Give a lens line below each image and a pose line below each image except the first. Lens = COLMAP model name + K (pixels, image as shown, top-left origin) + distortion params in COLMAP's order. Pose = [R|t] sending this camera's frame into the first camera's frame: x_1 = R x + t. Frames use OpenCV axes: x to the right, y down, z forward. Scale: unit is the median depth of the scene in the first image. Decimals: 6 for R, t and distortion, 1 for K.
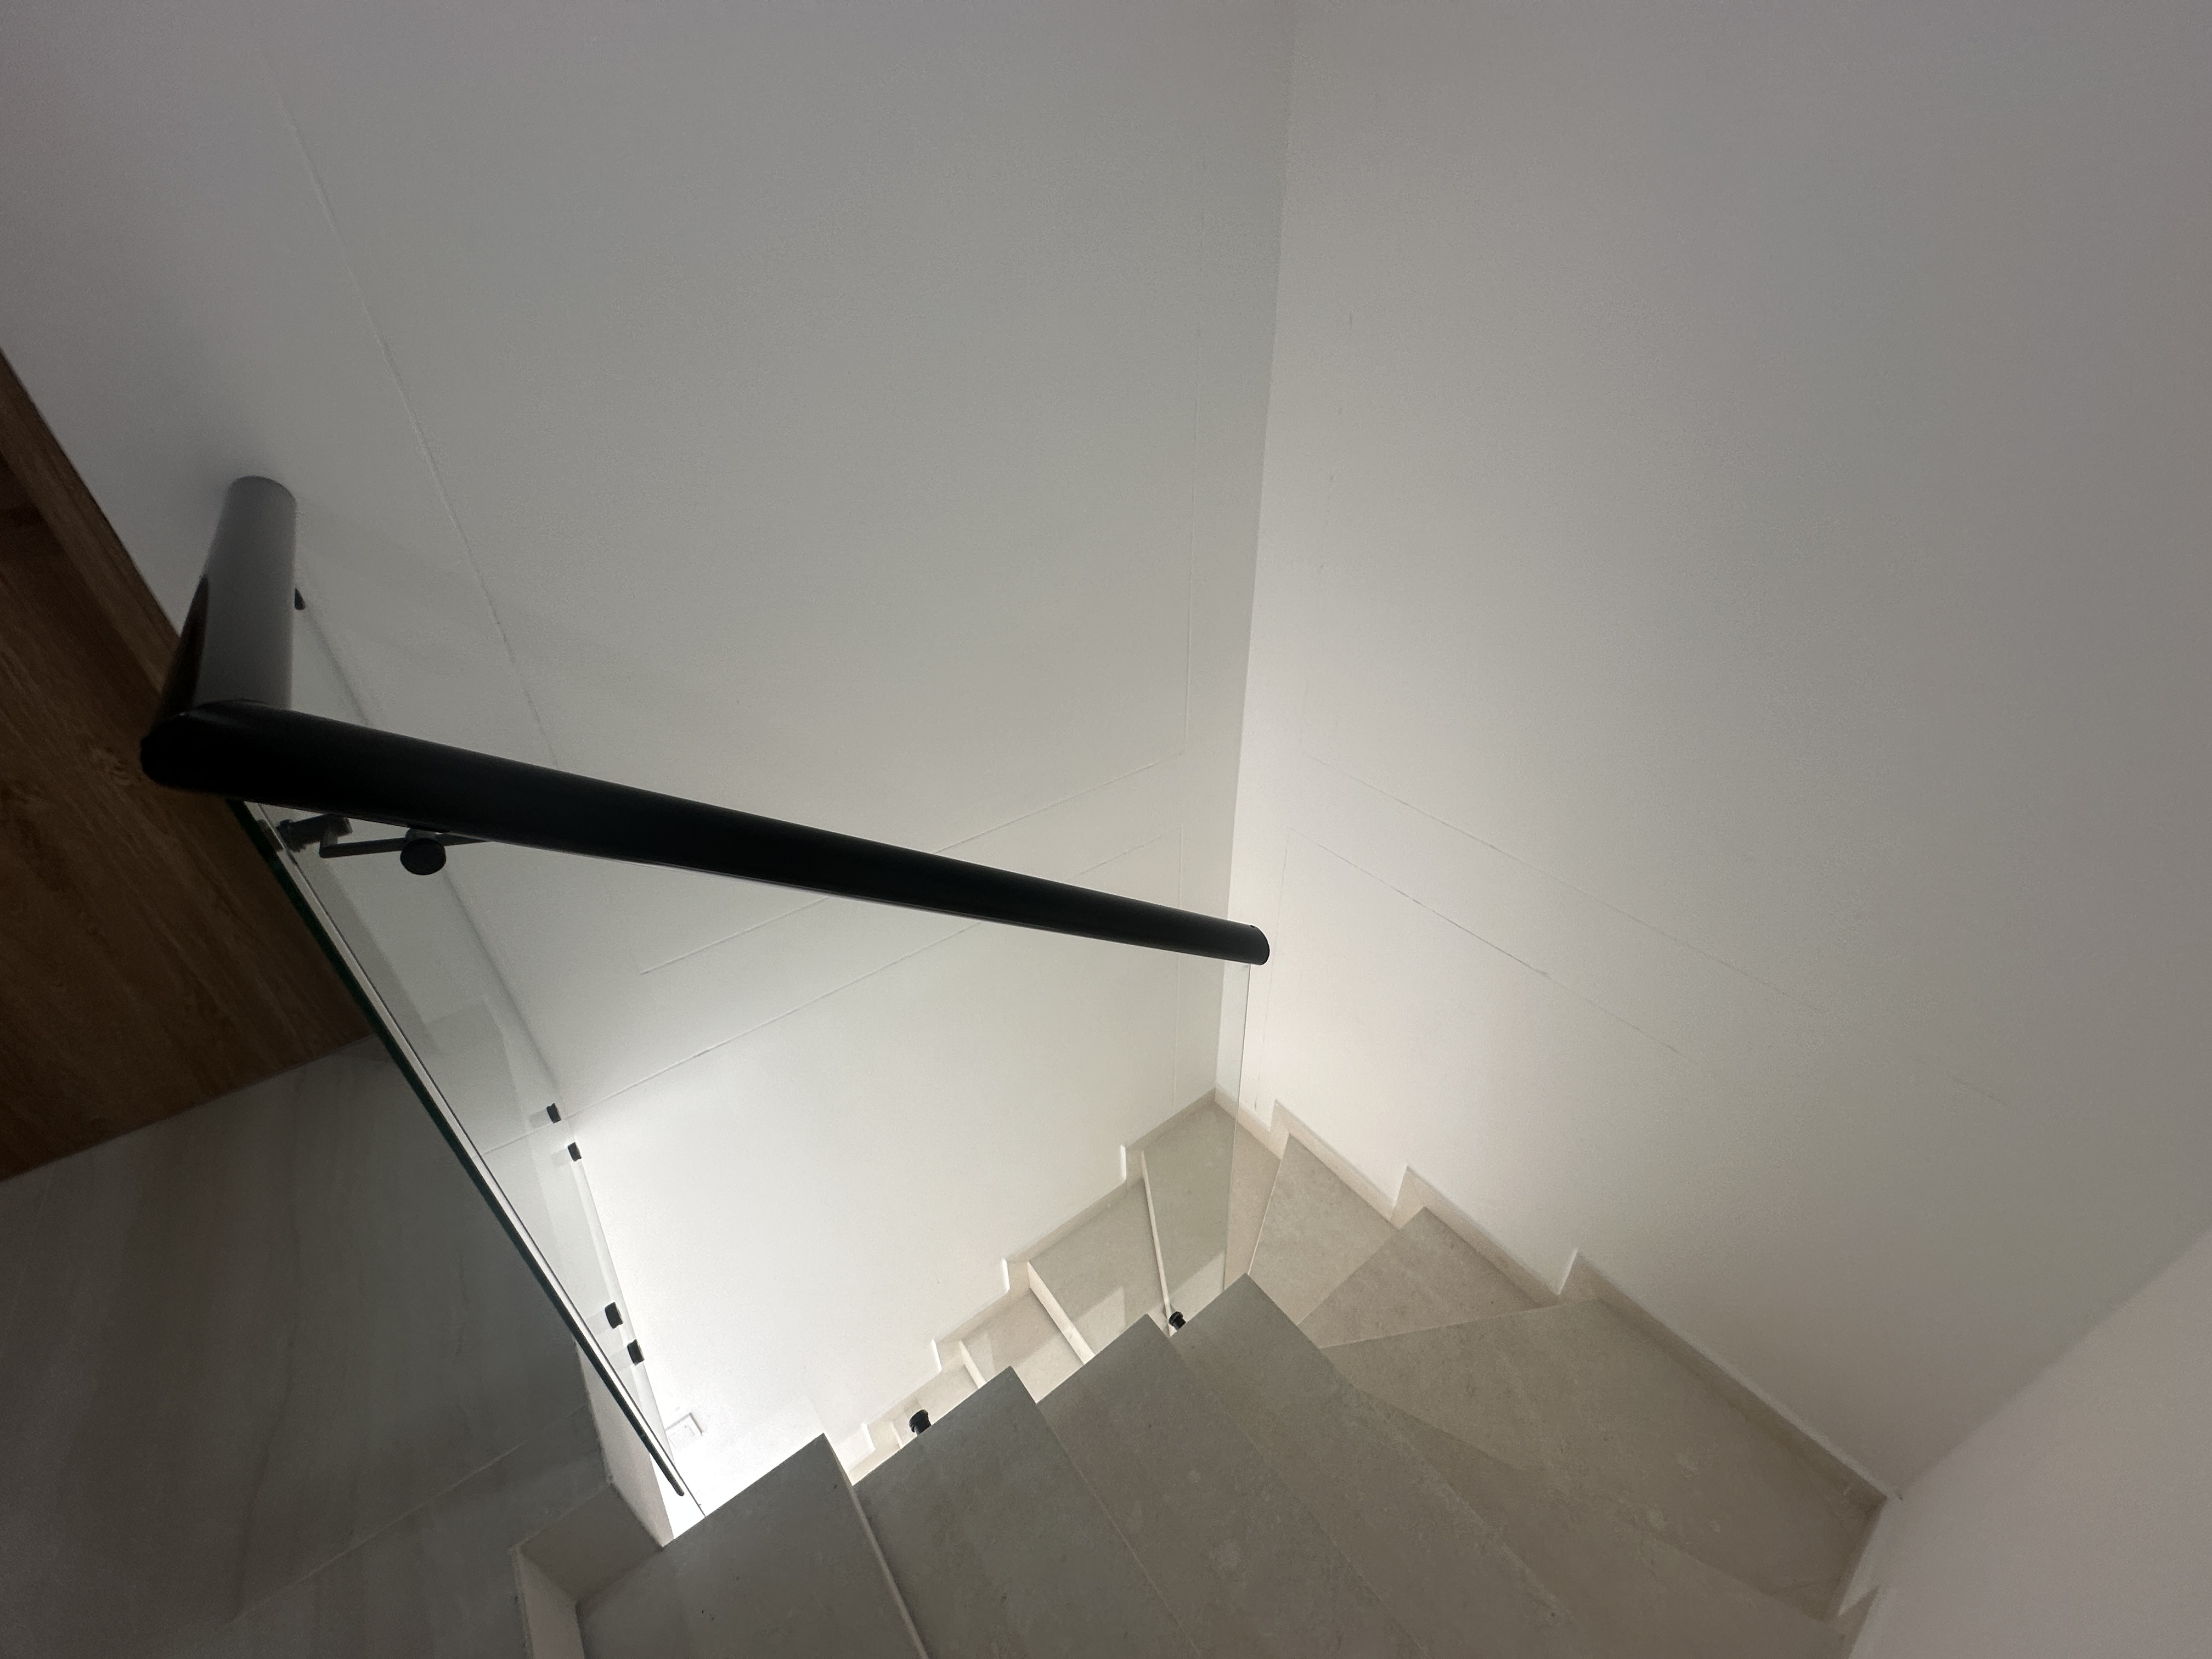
lens RADIAL K [[887.2, 0, 1109.7], [0, 887.2, 828.6], [0, 0, 1]] dist [-0.004181, 0.000403]
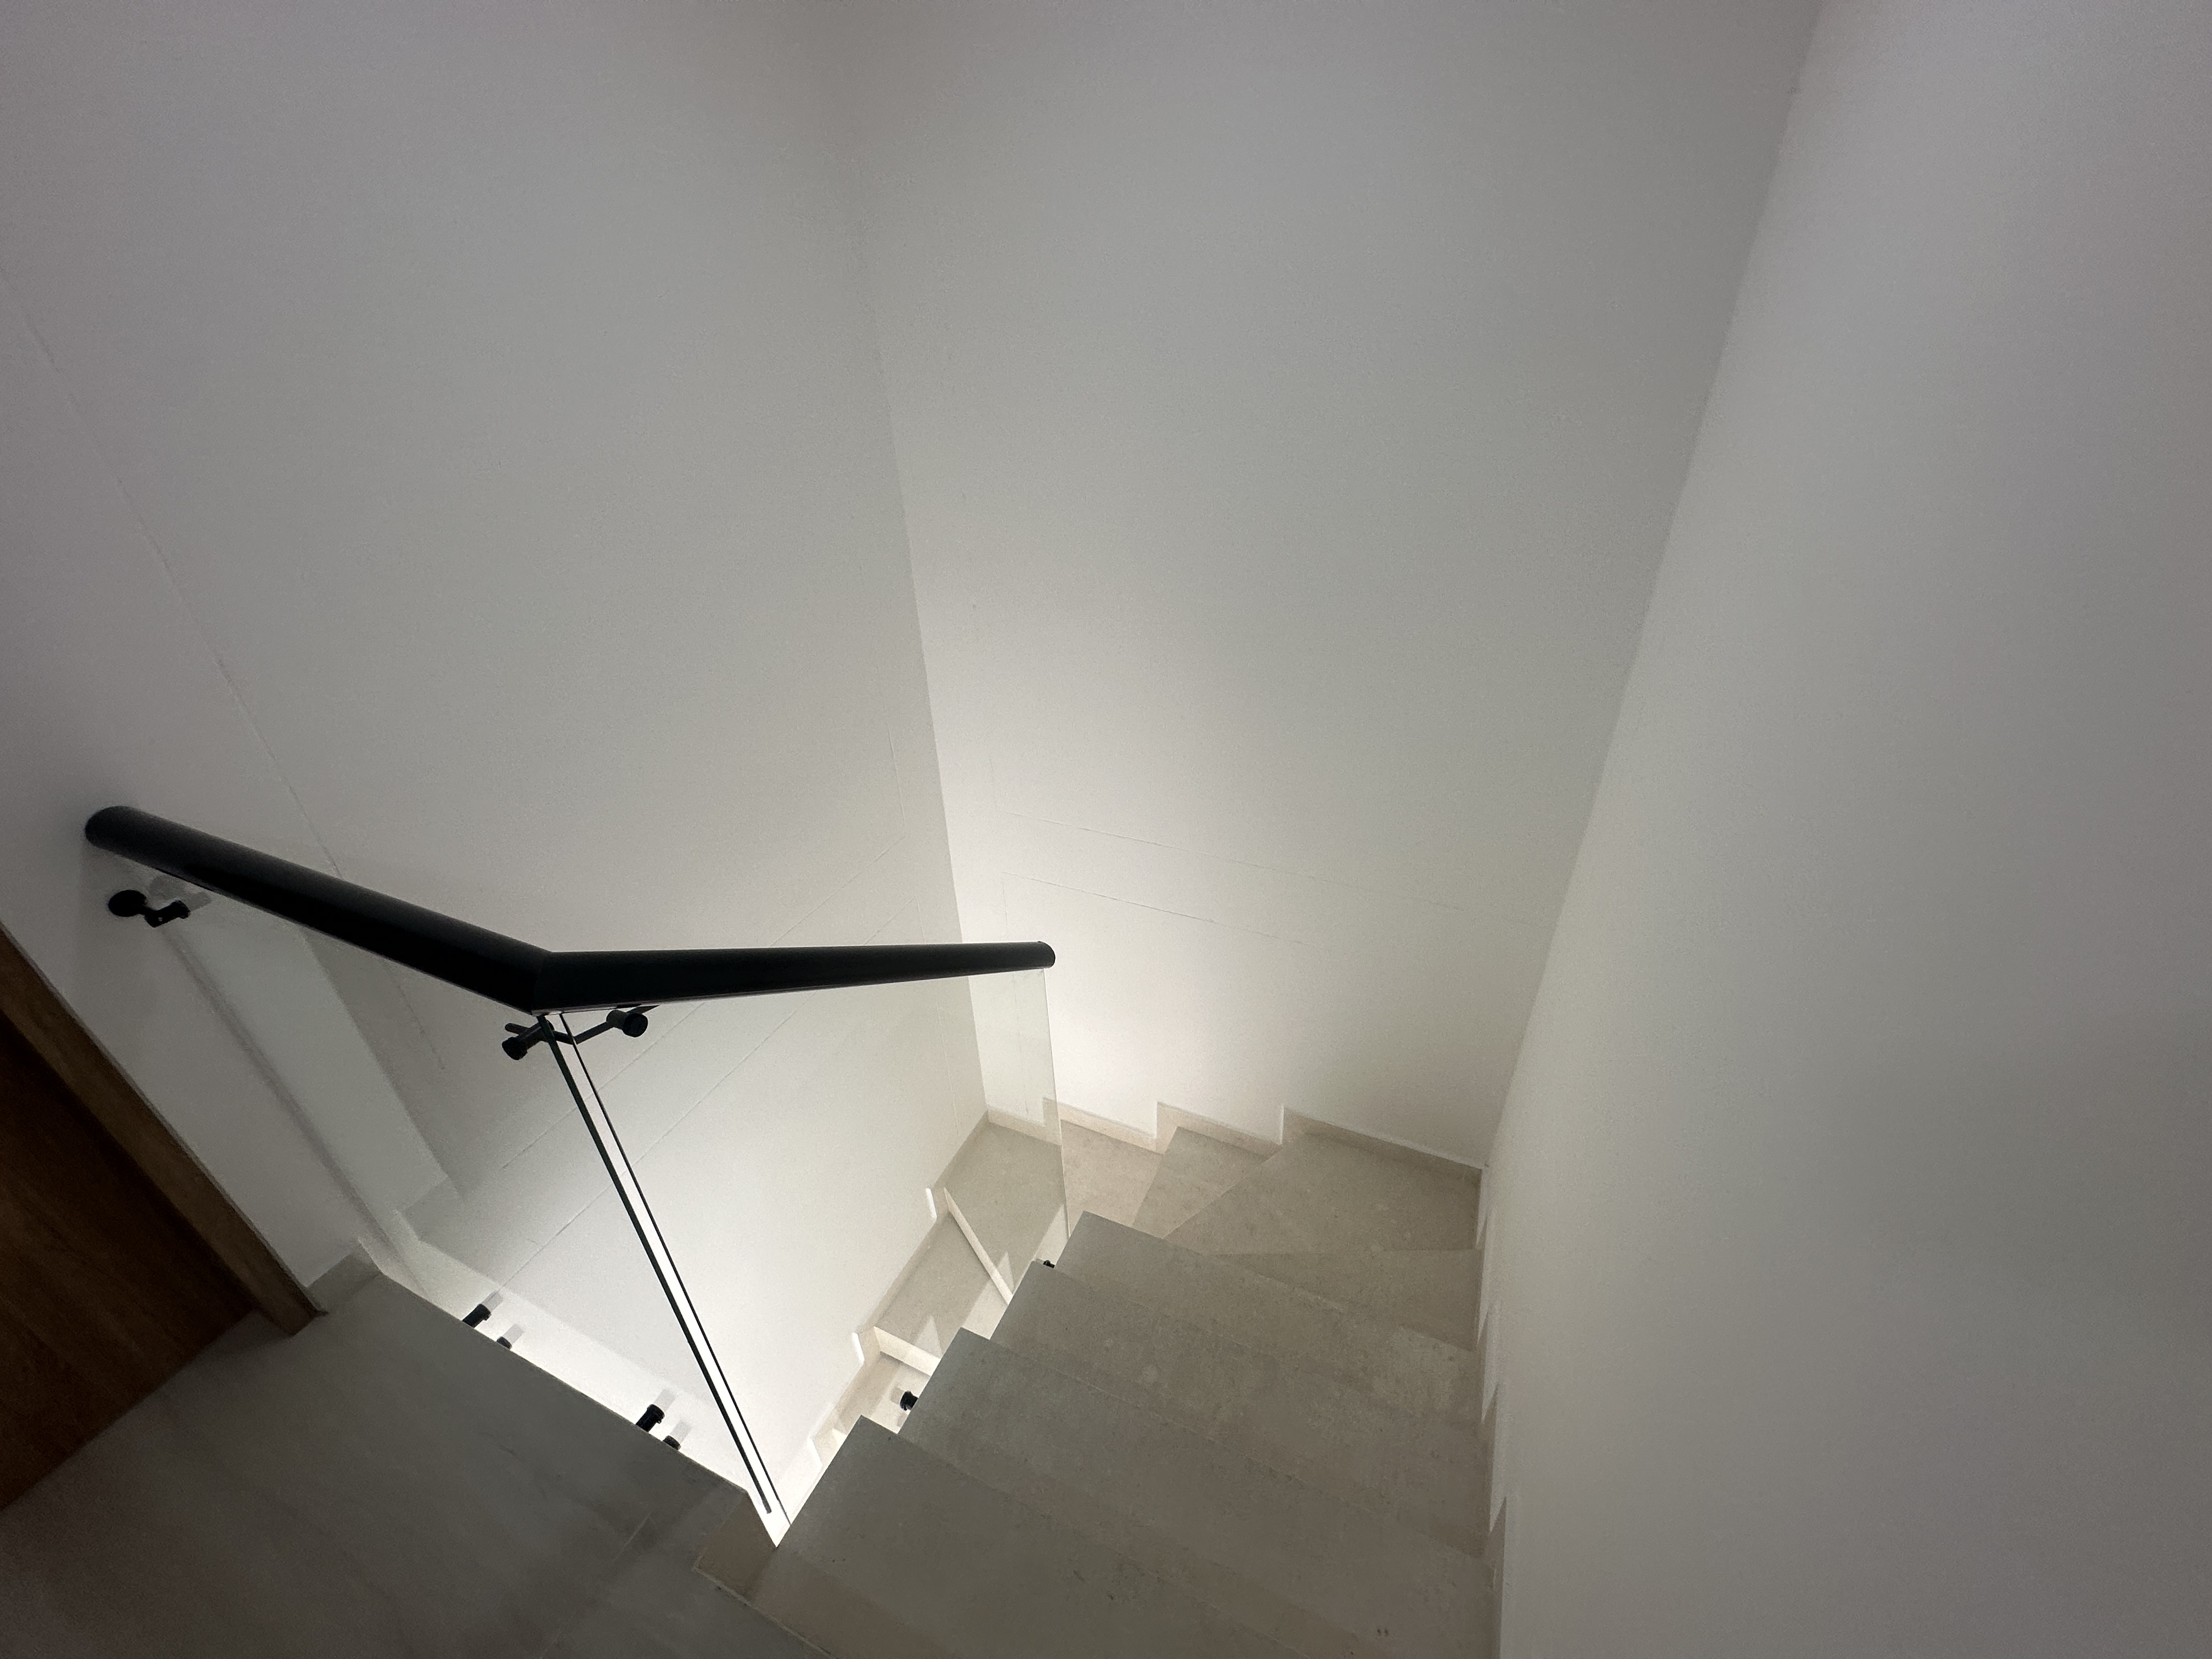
lens RADIAL K [[887.2, 0, 1109.2], [0, 887.2, 833.4], [0, 0, 1]] dist [-0.004181, 0.000403]
pose [[0.879441, -0.254209, 0.402444, -0.189055], [0.276182, 0.961099, 0.003562, -0.020553], [-0.387694, 0.108016, 0.915438, -0.250248]]
